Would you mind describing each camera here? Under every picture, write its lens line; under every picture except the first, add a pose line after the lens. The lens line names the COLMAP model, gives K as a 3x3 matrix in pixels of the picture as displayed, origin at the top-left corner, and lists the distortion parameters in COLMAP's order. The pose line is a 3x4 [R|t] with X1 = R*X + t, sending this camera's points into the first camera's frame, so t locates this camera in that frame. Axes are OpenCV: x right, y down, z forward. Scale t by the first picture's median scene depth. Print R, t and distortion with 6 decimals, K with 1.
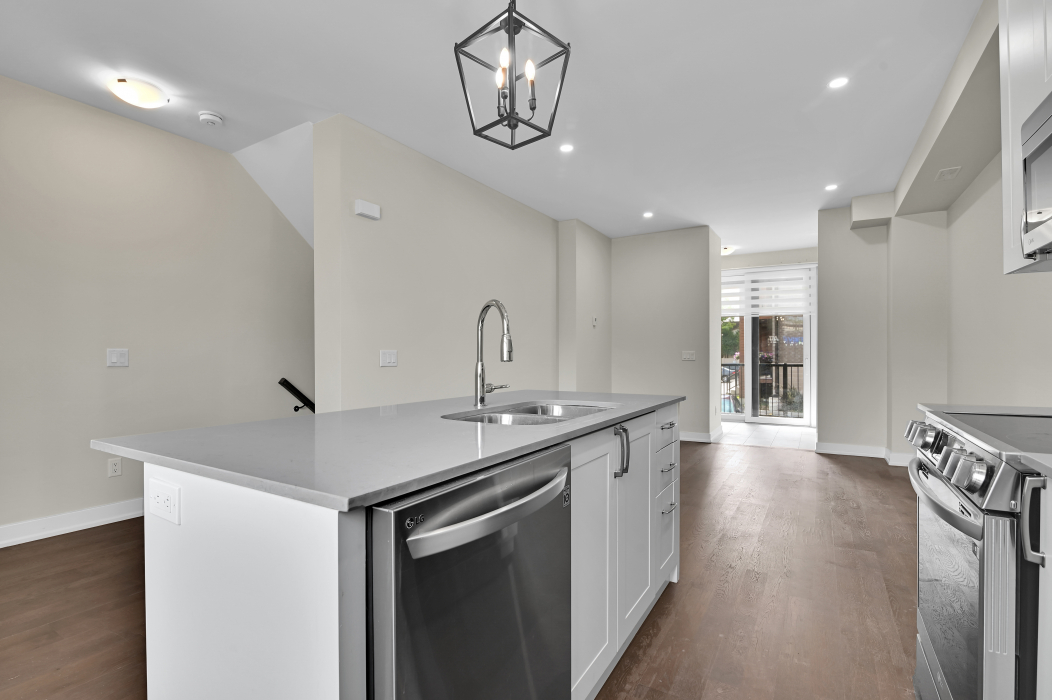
lens RADIAL K [[494.0, 0, 531.6], [0, 494.0, 351.7], [0, 0, 1]] dist [-0.012463, -0.001199]
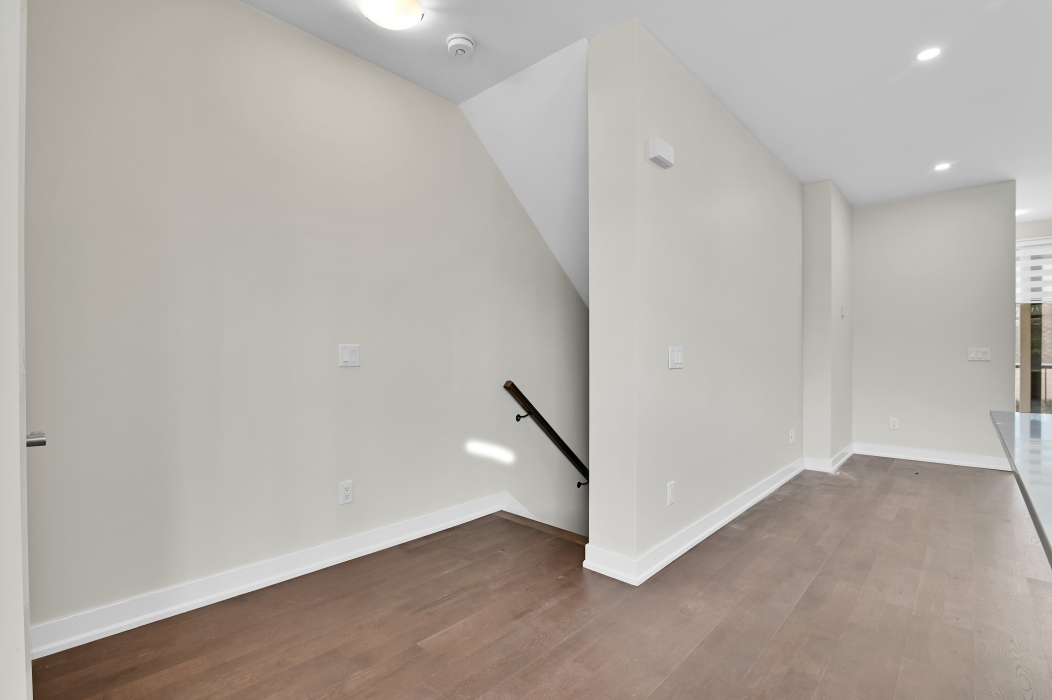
lens RADIAL K [[485.6, 0, 525.7], [0, 485.6, 349.0], [0, 0, 1]] dist [-0.019511, 0.001263]
pose [[0.982614, 0.001541, -0.185654, -0.315938], [-0.001494, 0.999999, 0.000395, 0.000824], [0.185655, -0.000111, 0.982615, 0.209901]]
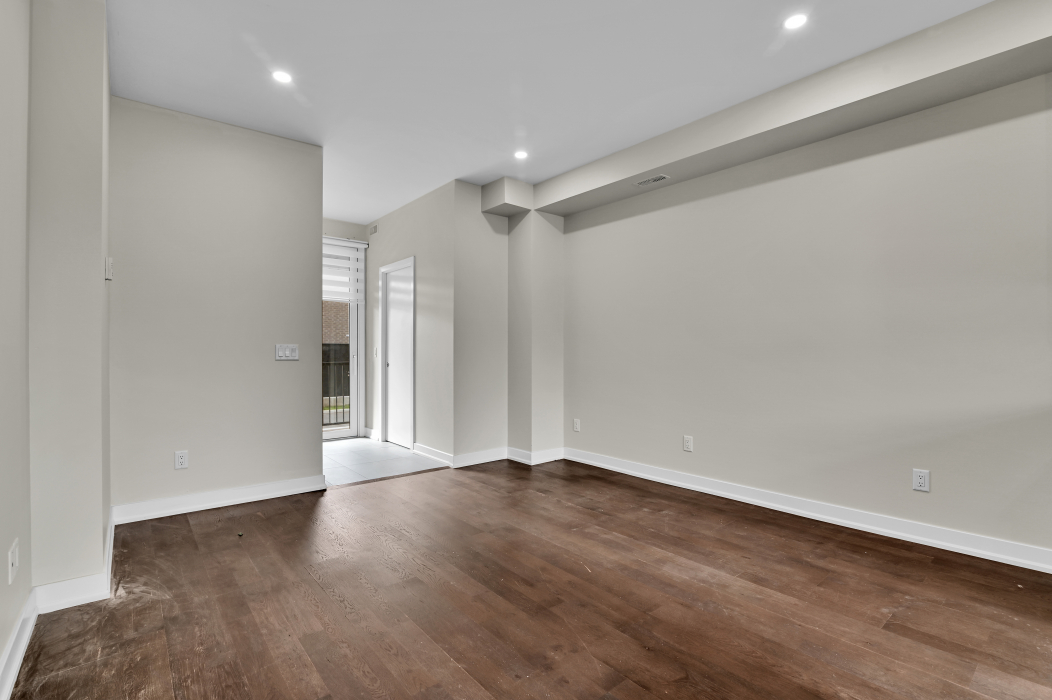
lens RADIAL K [[494.0, 0, 530.6], [0, 494.0, 356.0], [0, 0, 1]] dist [-0.012463, -0.001199]
pose [[0.334158, -0.004973, 0.942504, -0.201589], [-0.001788, 0.999981, 0.005910, 0.012124], [-0.942516, -0.003660, 0.334142, 0.714080]]
